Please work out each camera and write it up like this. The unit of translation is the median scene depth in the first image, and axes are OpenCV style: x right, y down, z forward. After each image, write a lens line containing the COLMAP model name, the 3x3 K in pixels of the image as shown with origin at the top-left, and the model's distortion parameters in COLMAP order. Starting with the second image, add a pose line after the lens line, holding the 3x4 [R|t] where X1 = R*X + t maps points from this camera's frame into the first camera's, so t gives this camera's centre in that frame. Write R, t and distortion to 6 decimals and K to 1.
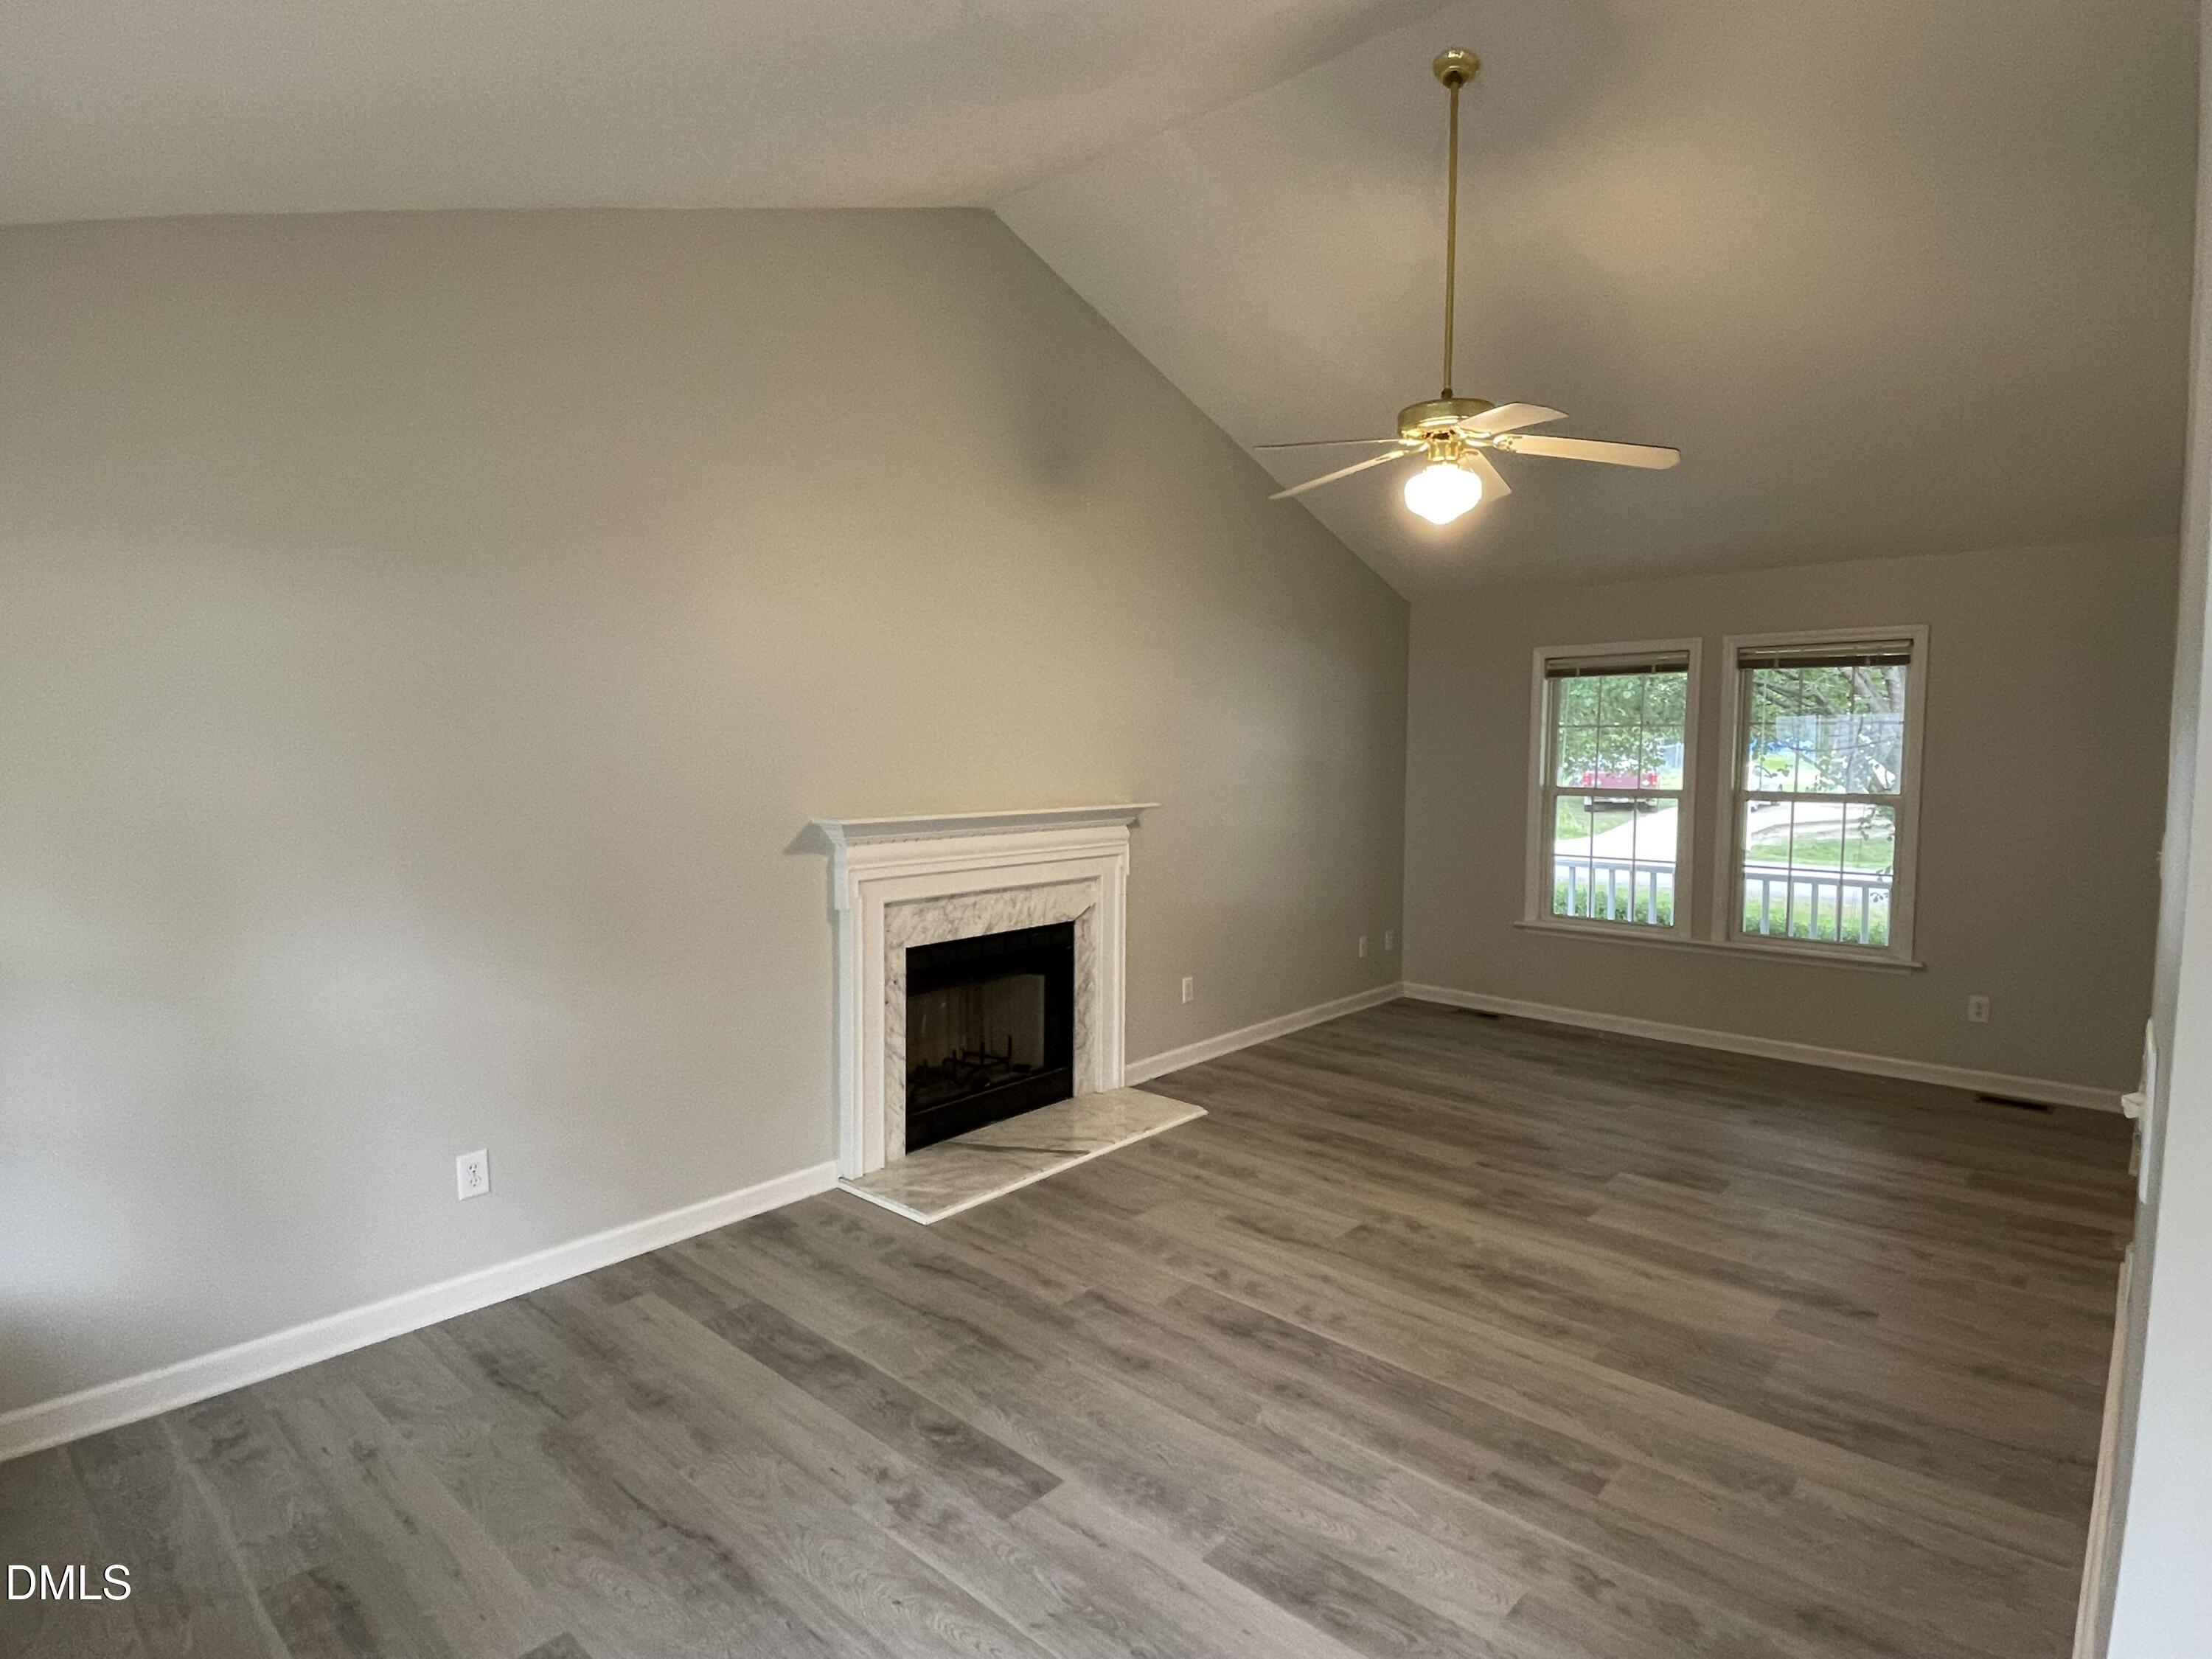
lens RADIAL K [[1170.1, 0, 1095.7], [0, 1170.1, 825.2], [0, 0, 1]] dist [0.128475, -0.095093]
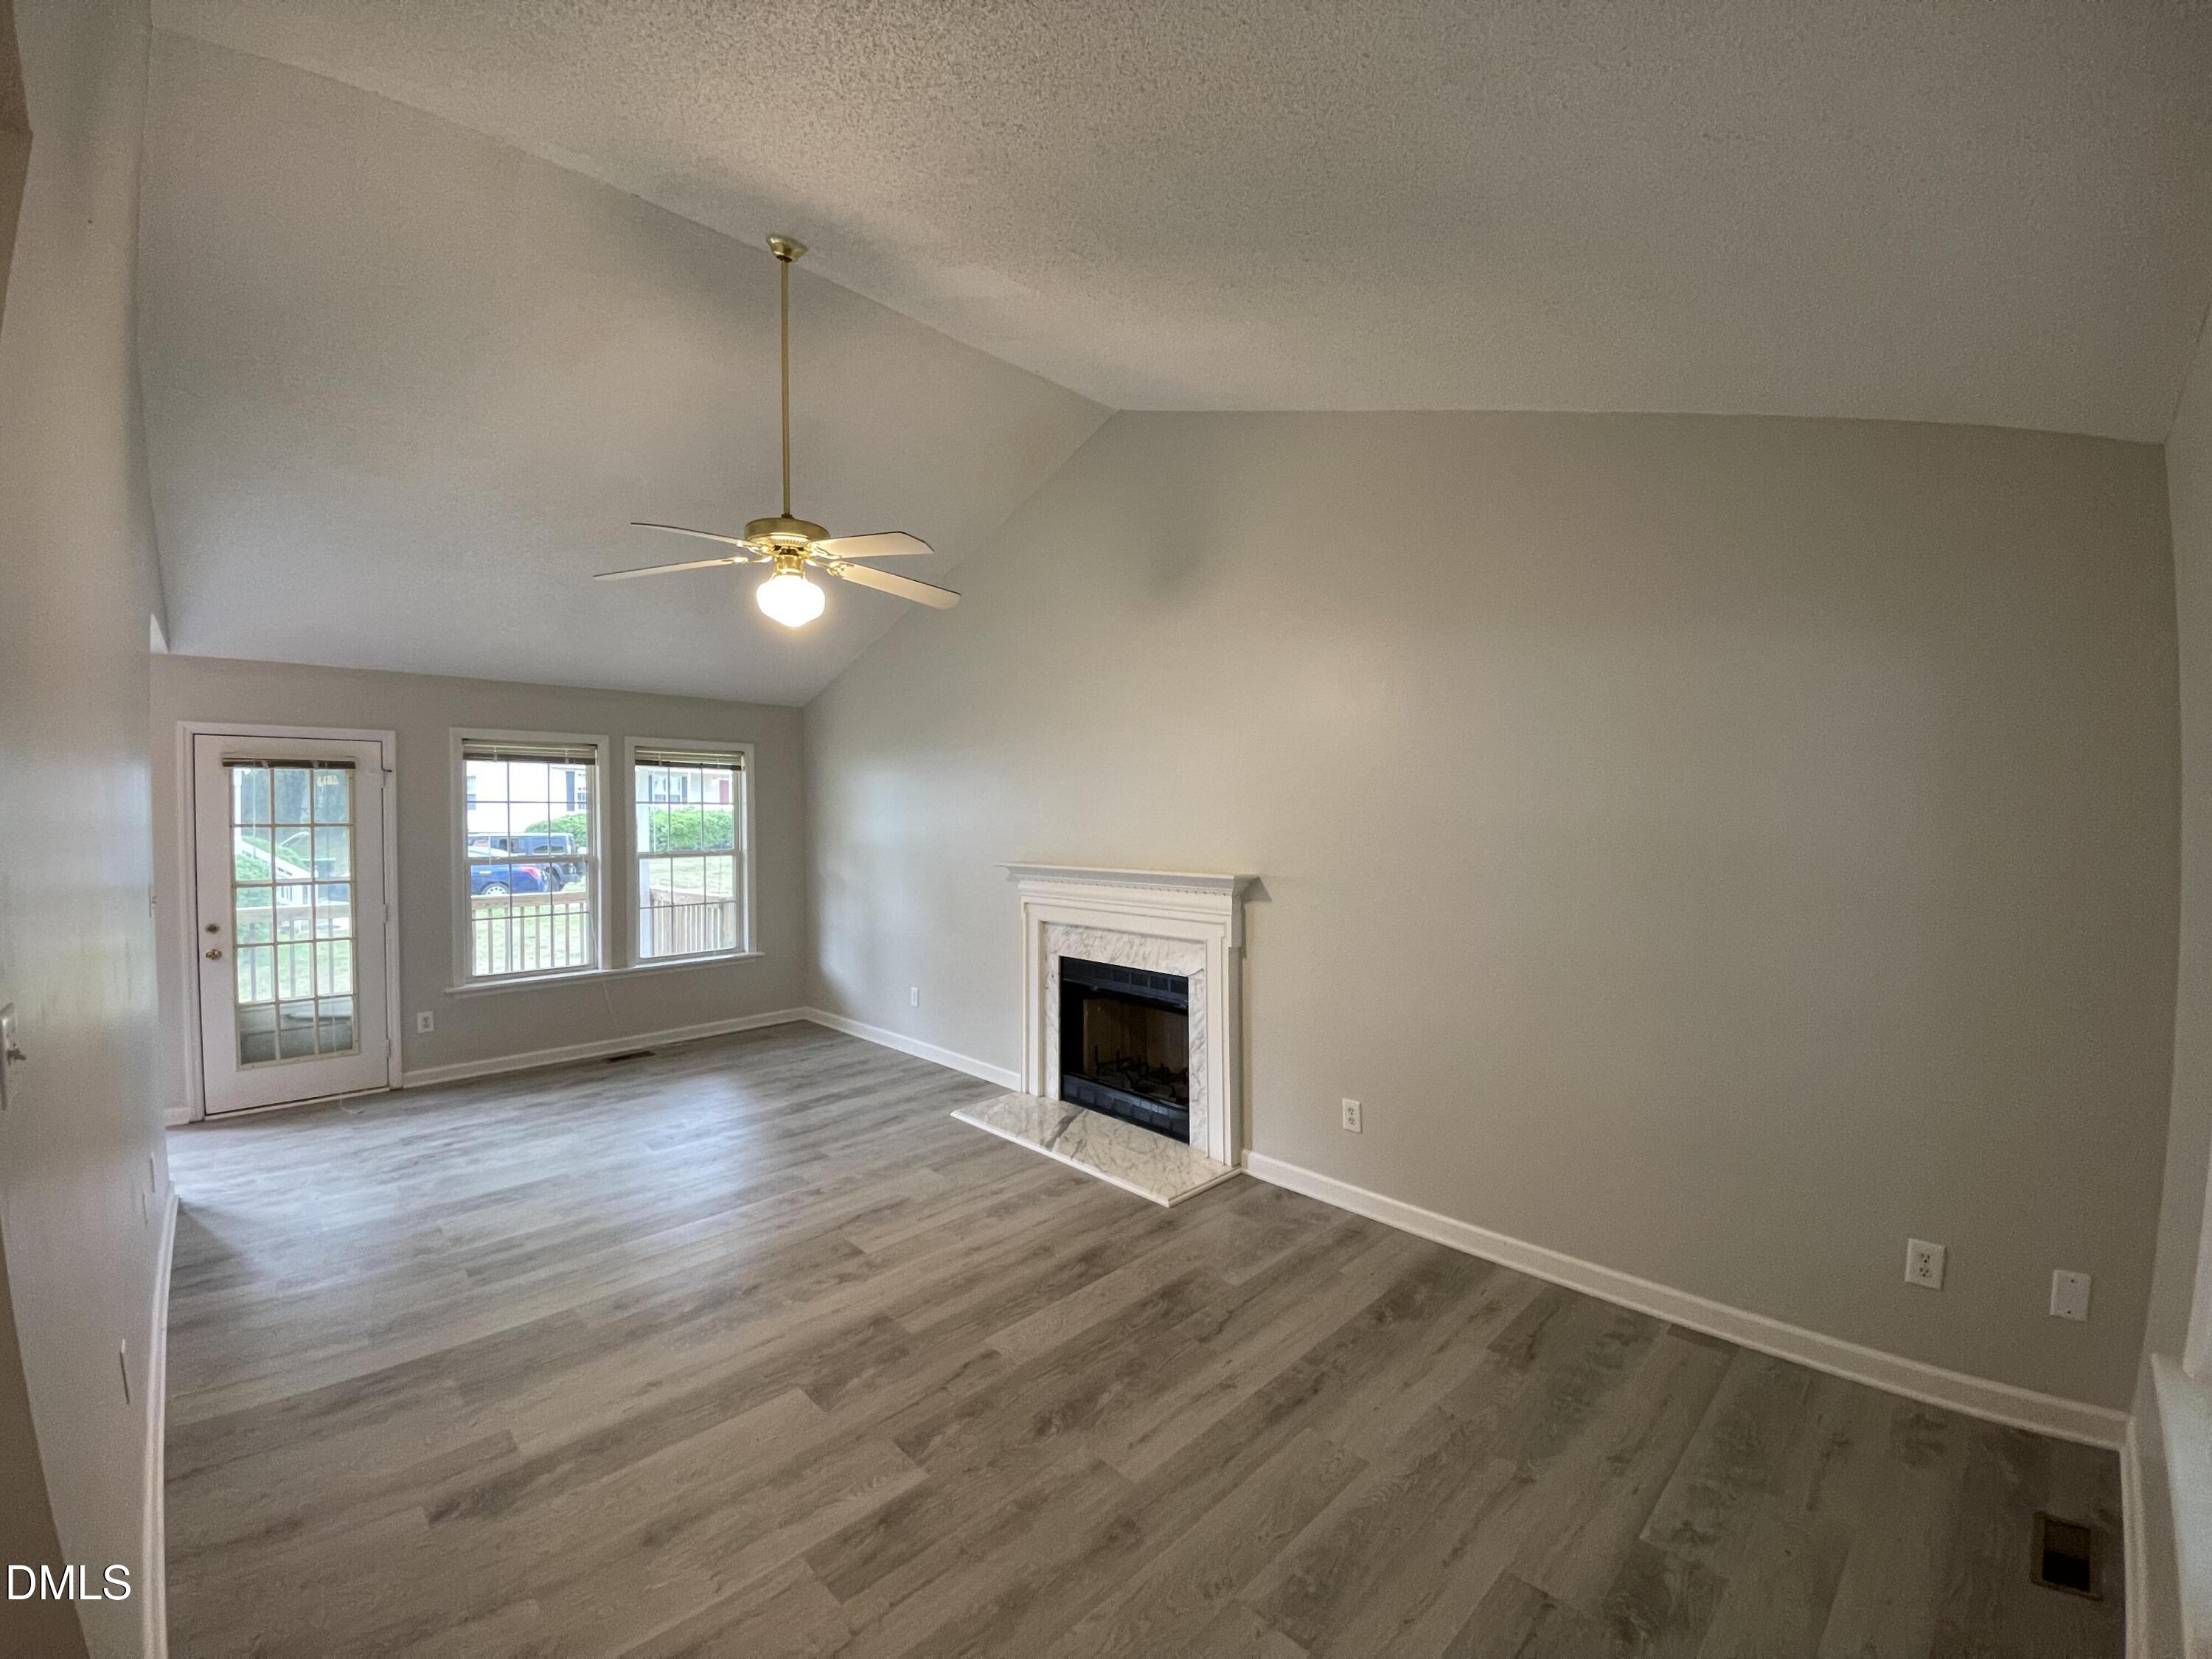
lens RADIAL K [[886.6, 0, 1104.9], [0, 886.6, 818.5], [0, 0, 1]] dist [0.060542, -0.044936]
pose [[-0.068783, -0.002566, -0.997628, 0.986003], [-0.066759, 0.997767, 0.002036, -0.074900], [0.995395, 0.066741, -0.068801, 1.193505]]
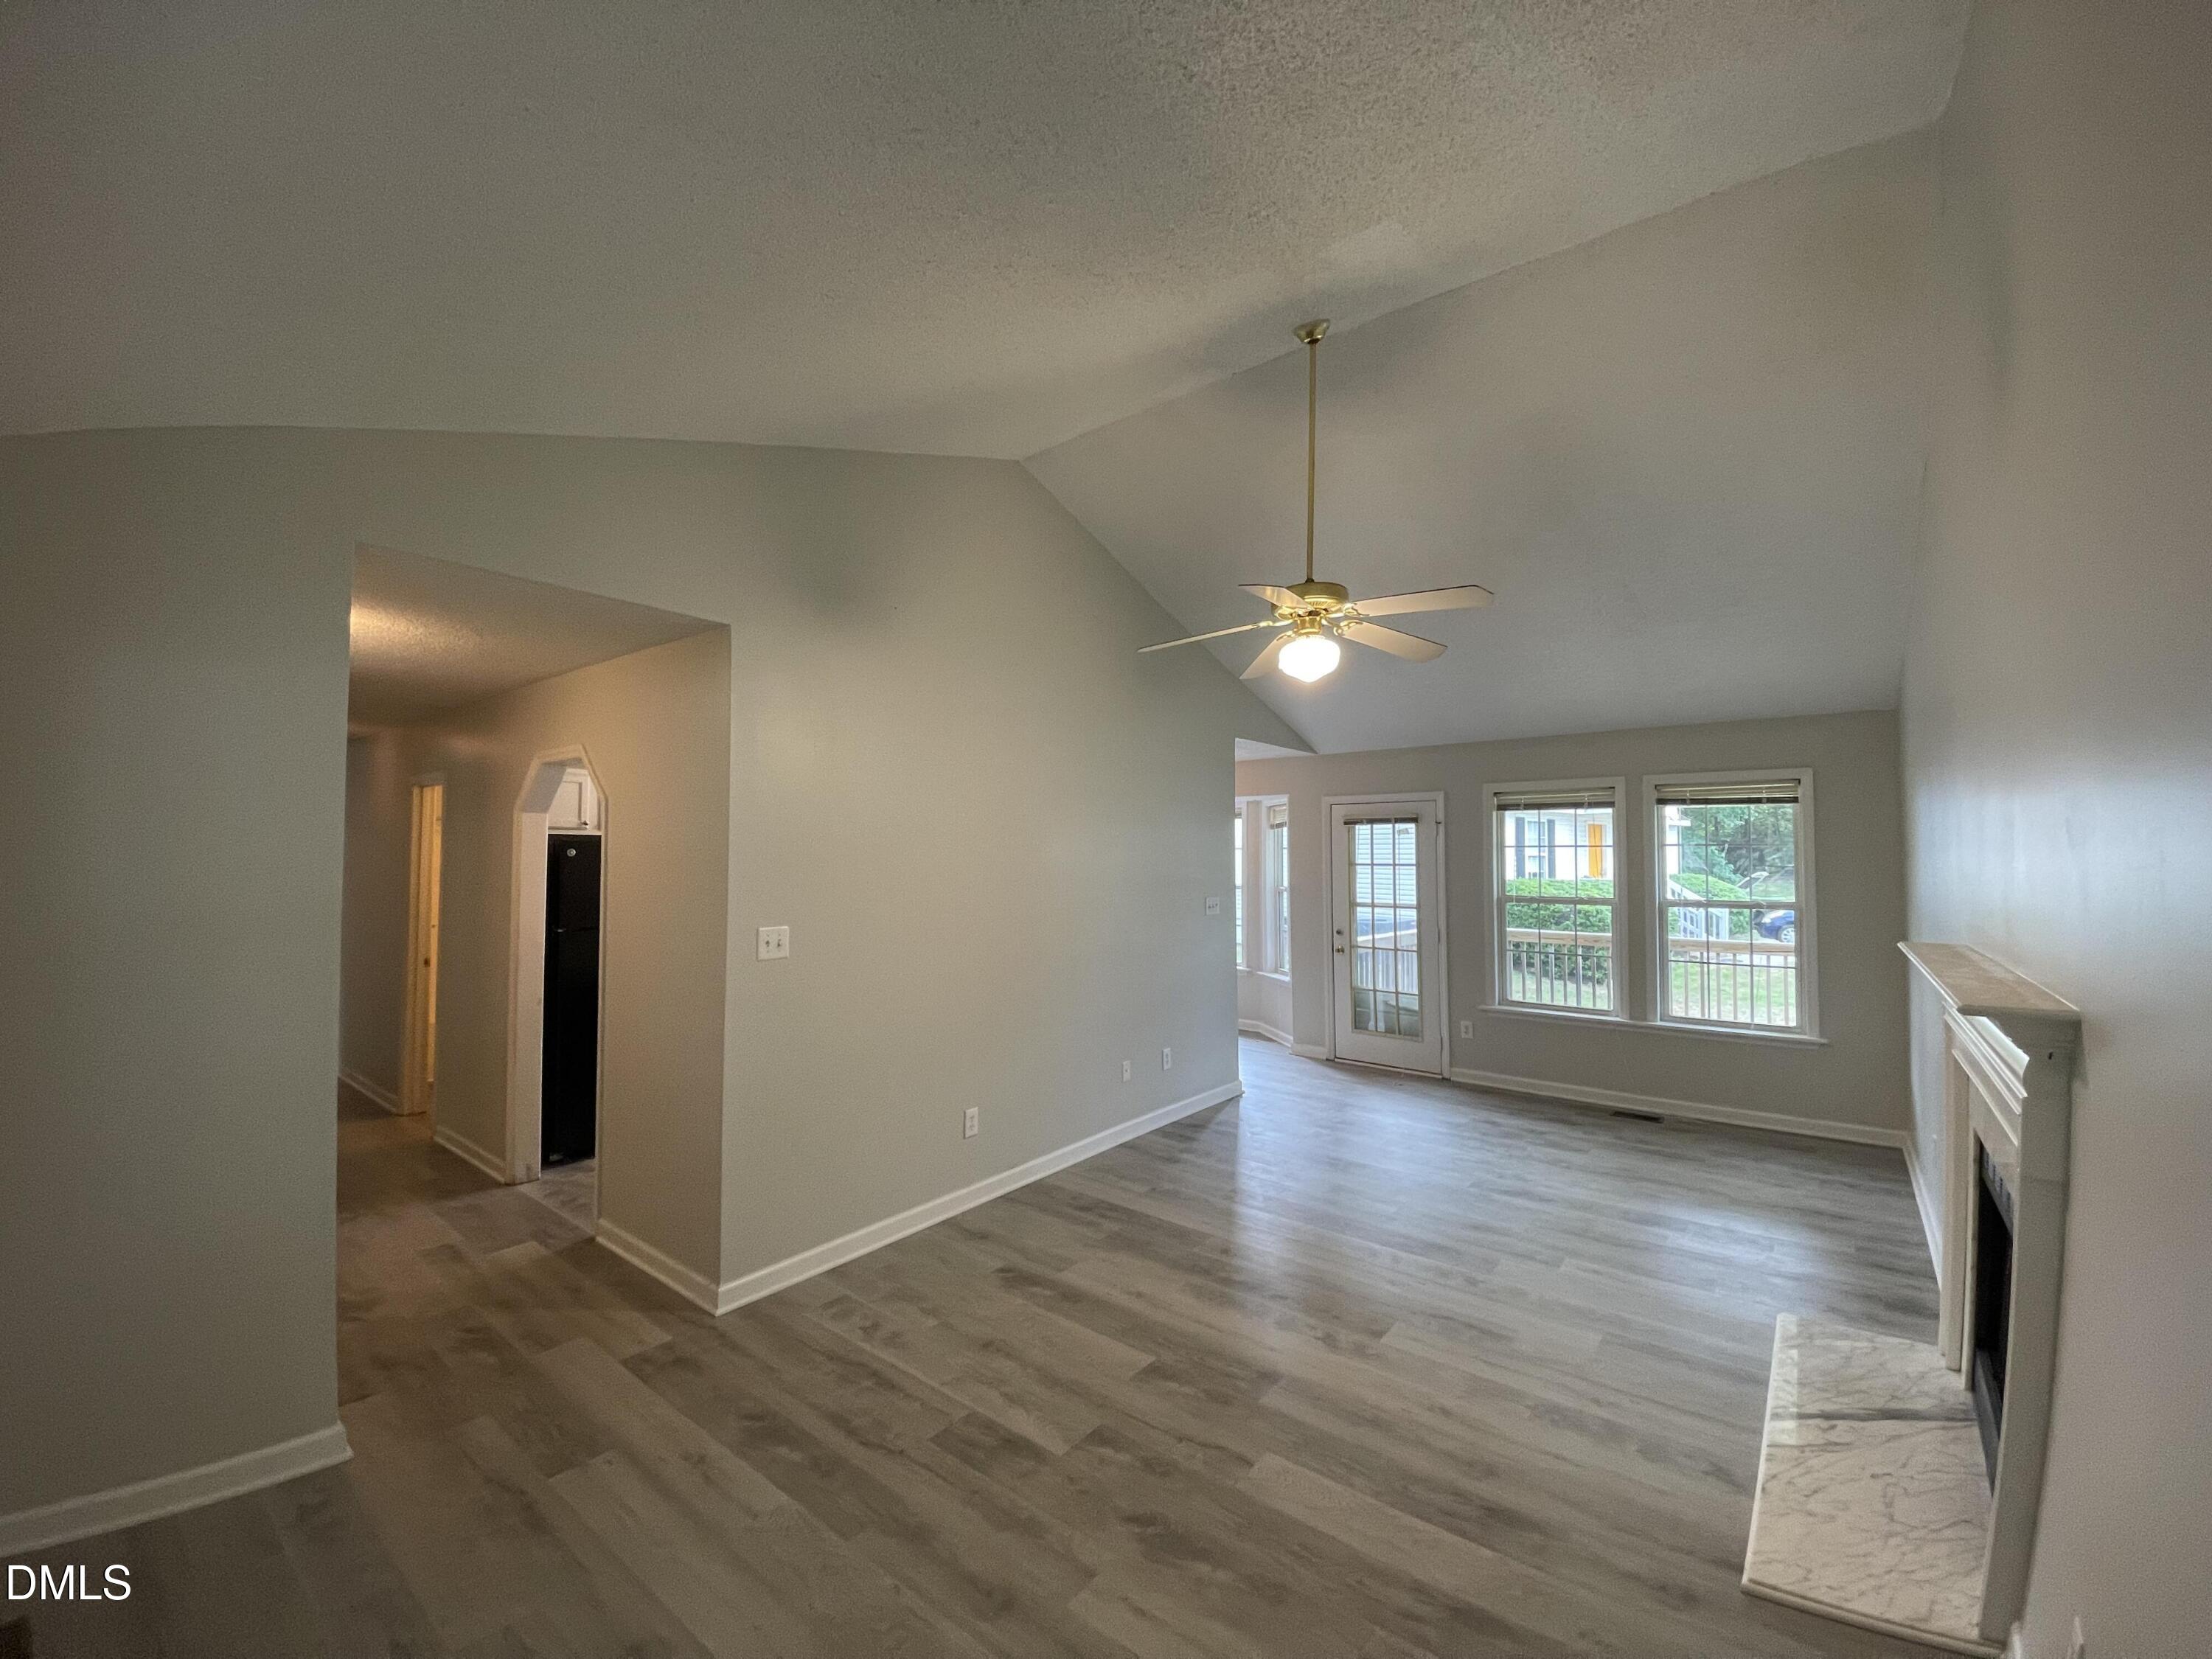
lens RADIAL K [[886.6, 0, 1104.9], [0, 886.6, 818.5], [0, 0, 1]] dist [0.060542, -0.044936]
pose [[-0.997610, -0.012493, -0.067957, 0.488255], [-0.014393, 0.999517, 0.027554, -0.115056], [0.067580, 0.028467, -0.997308, 1.652365]]
